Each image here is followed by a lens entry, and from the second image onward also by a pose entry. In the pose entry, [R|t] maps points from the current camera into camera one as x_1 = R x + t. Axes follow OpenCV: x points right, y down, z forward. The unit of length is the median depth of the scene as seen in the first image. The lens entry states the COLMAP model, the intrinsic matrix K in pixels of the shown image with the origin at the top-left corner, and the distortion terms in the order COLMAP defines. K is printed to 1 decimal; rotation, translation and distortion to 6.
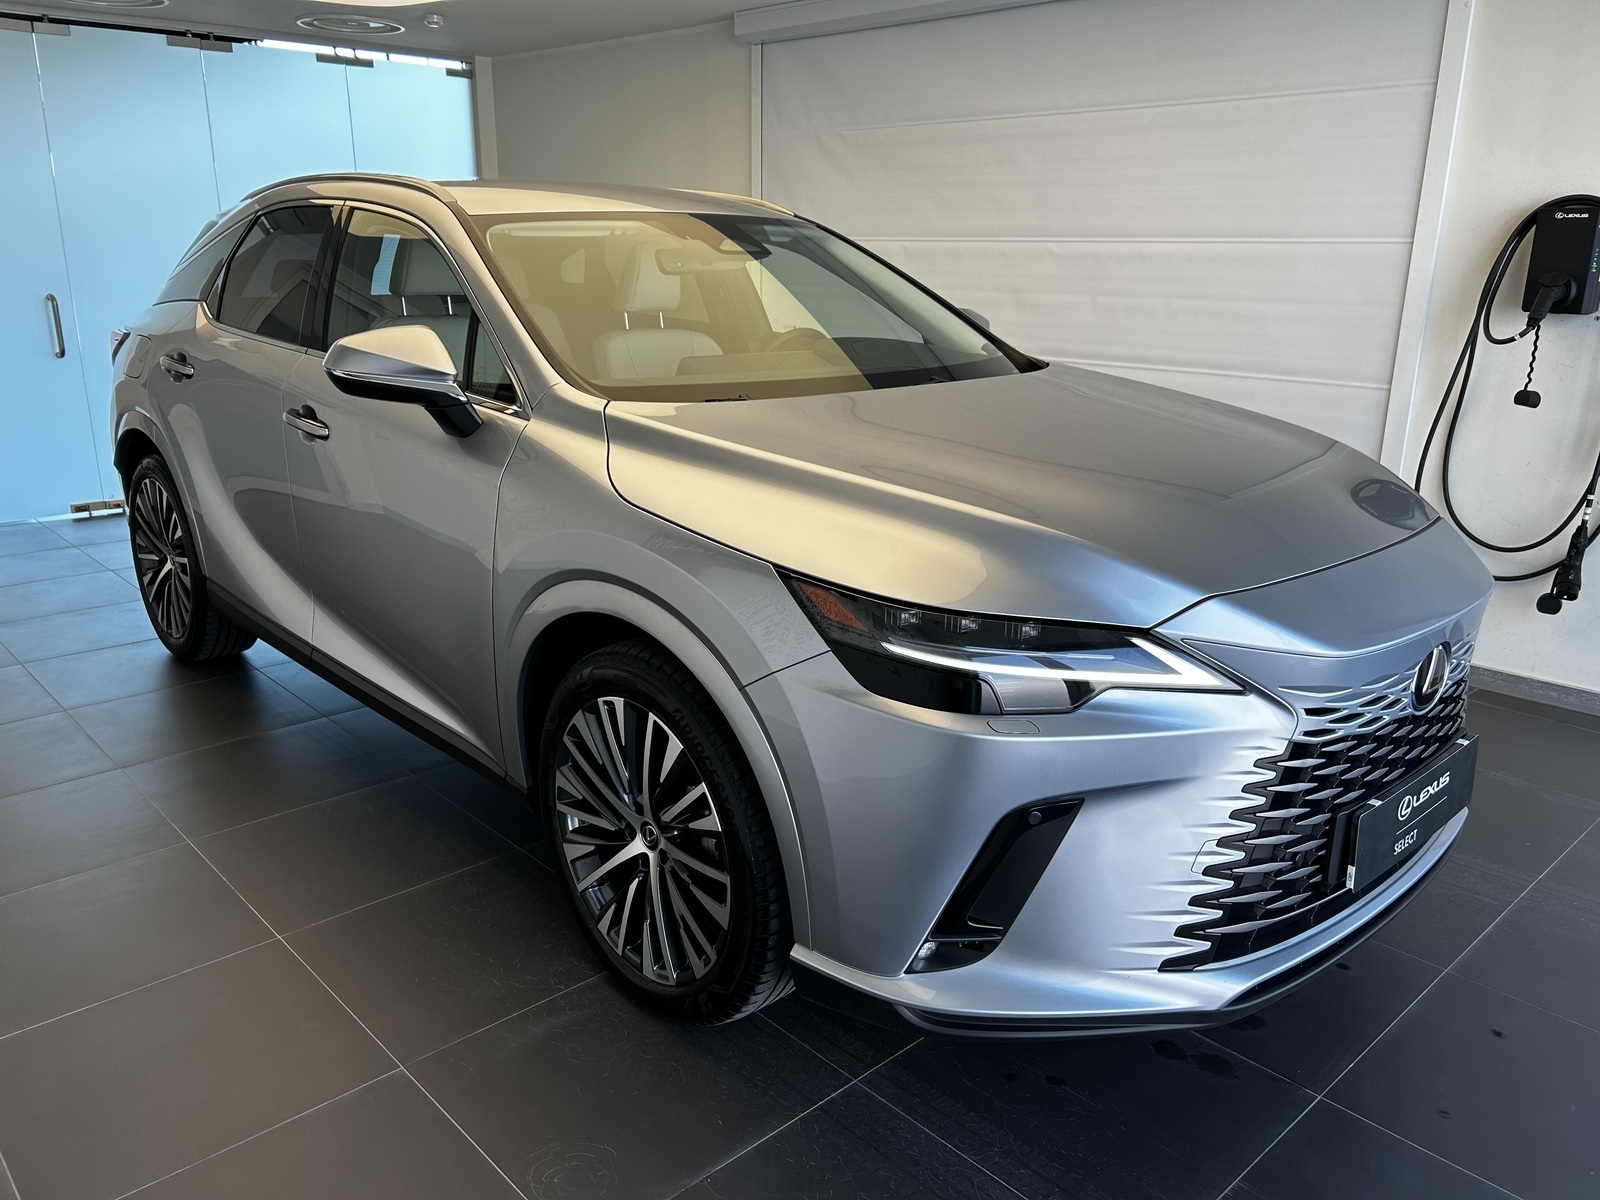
lens RADIAL K [[1213.6, 0, 798.2], [0, 1213.6, 598.4], [0, 0, 1]] dist [0.006243, -0.010280]
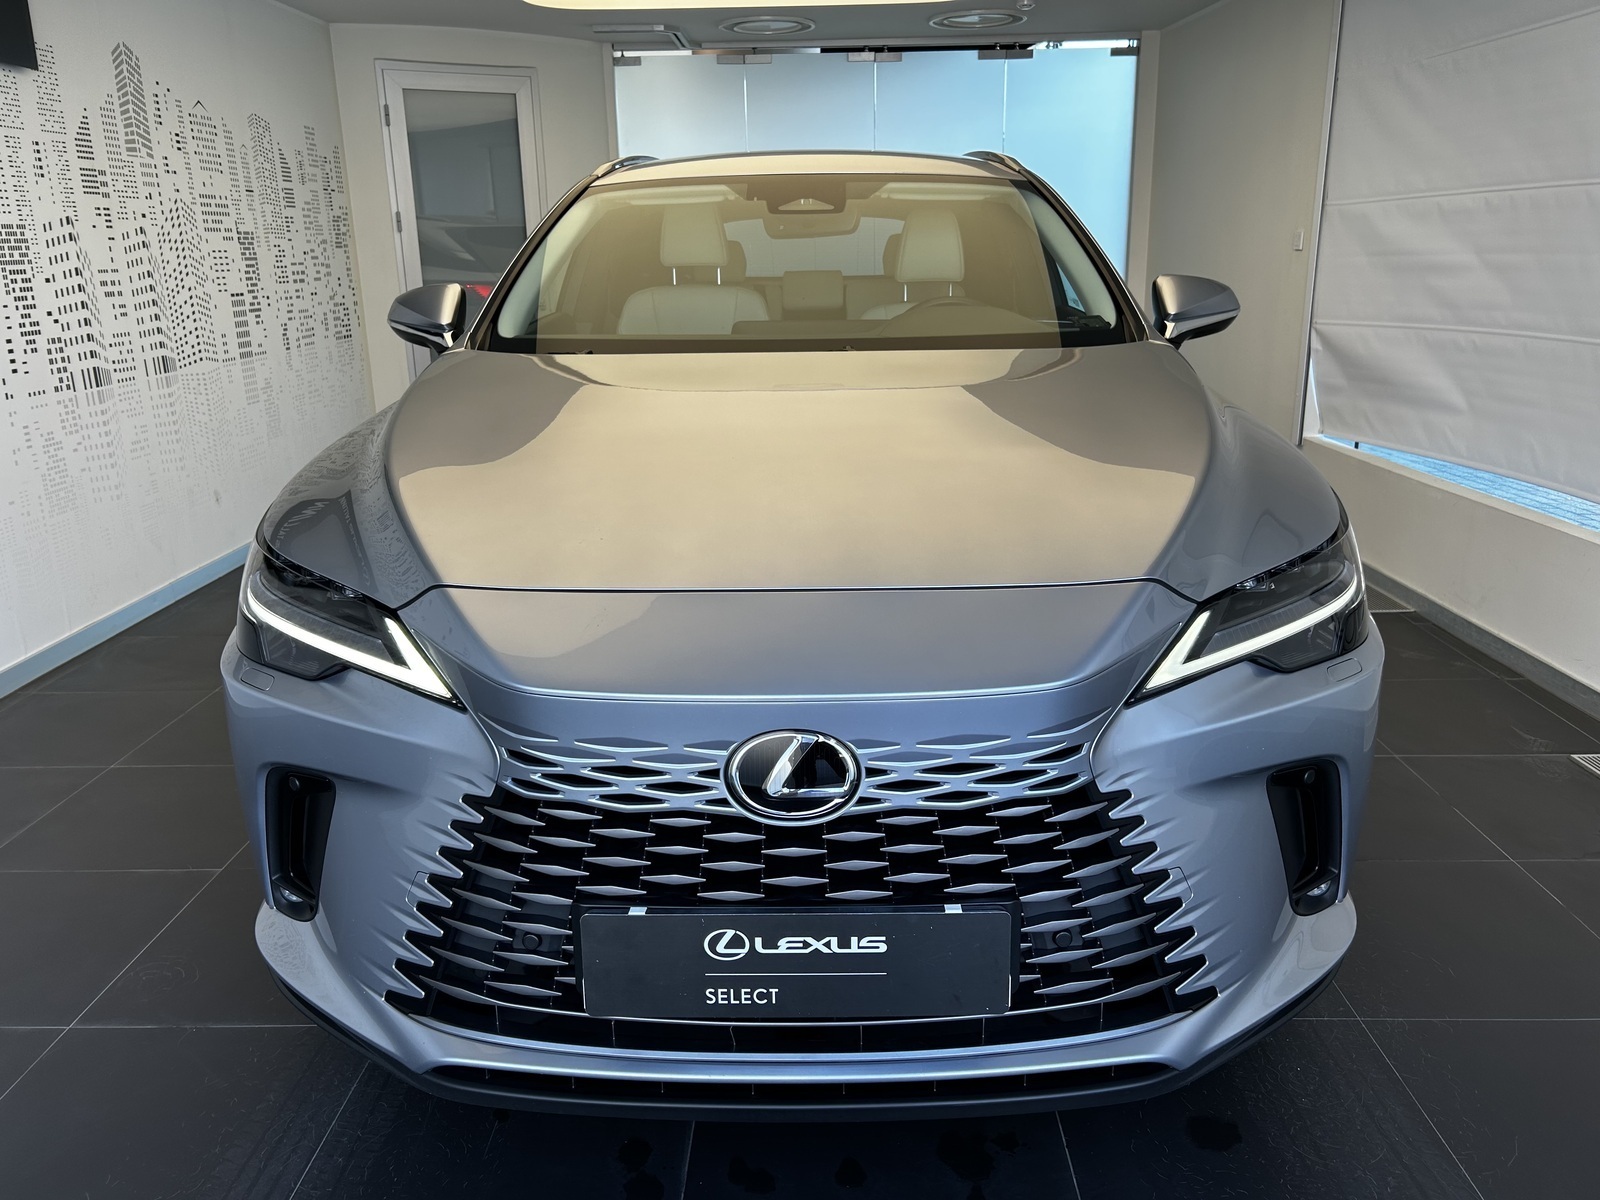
lens RADIAL K [[1213.6, 0, 795.6], [0, 1213.6, 604.5], [0, 0, 1]] dist [0.006243, -0.010280]
pose [[0.723938, 0.172055, -0.668065, 0.264370], [-0.168271, 0.983190, 0.070869, -0.021905], [0.669028, 0.061111, 0.740721, 0.133265]]
